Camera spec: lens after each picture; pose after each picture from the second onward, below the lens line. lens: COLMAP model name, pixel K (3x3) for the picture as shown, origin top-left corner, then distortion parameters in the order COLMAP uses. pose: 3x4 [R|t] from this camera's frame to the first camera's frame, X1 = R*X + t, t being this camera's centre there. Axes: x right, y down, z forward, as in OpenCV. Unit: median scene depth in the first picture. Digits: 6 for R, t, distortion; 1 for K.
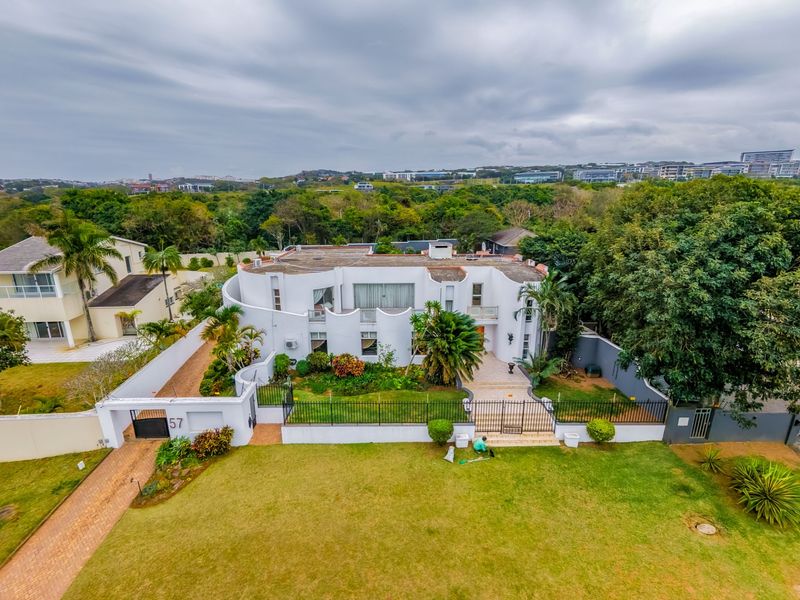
lens RADIAL K [[386.9, 0, 399.0], [0, 386.9, 301.8], [0, 0, 1]] dist [-0.000222, 0.001355]
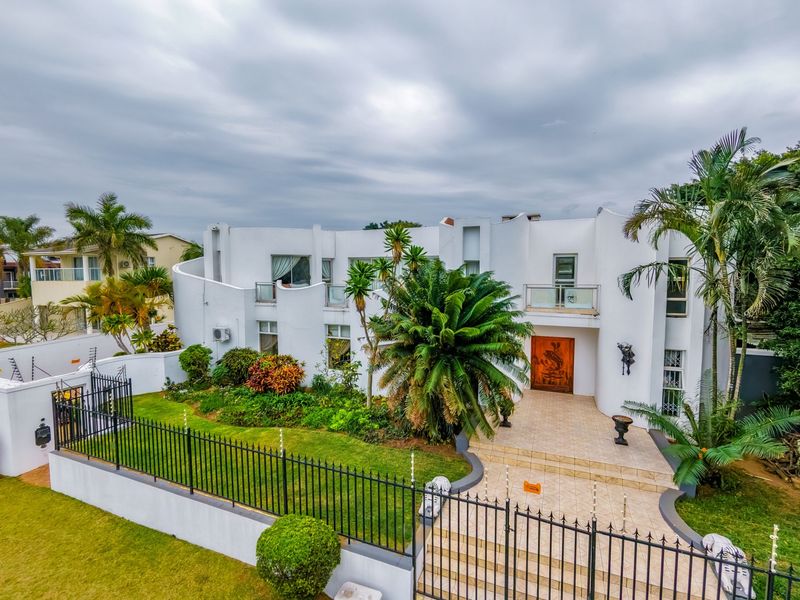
lens RADIAL K [[386.9, 0, 395.8], [0, 386.9, 300.4], [0, 0, 1]] dist [-0.000222, 0.001355]
pose [[0.912299, 0.028877, -0.408506, 0.229354], [-0.104868, 0.980724, -0.164872, 0.126997], [0.395871, 0.193252, 0.897742, 0.523867]]
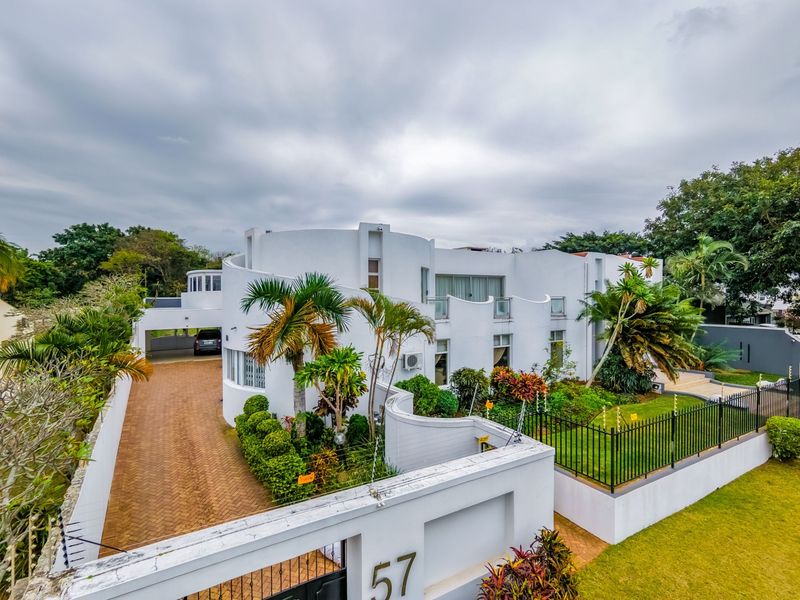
lens RADIAL K [[386.9, 0, 400.5], [0, 386.9, 296.9], [0, 0, 1]] dist [-0.000222, 0.001355]
pose [[0.874060, -0.006382, 0.485776, -0.525186], [0.129162, 0.966980, -0.219697, 0.135391], [-0.468333, 0.254773, 0.846023, 0.534549]]
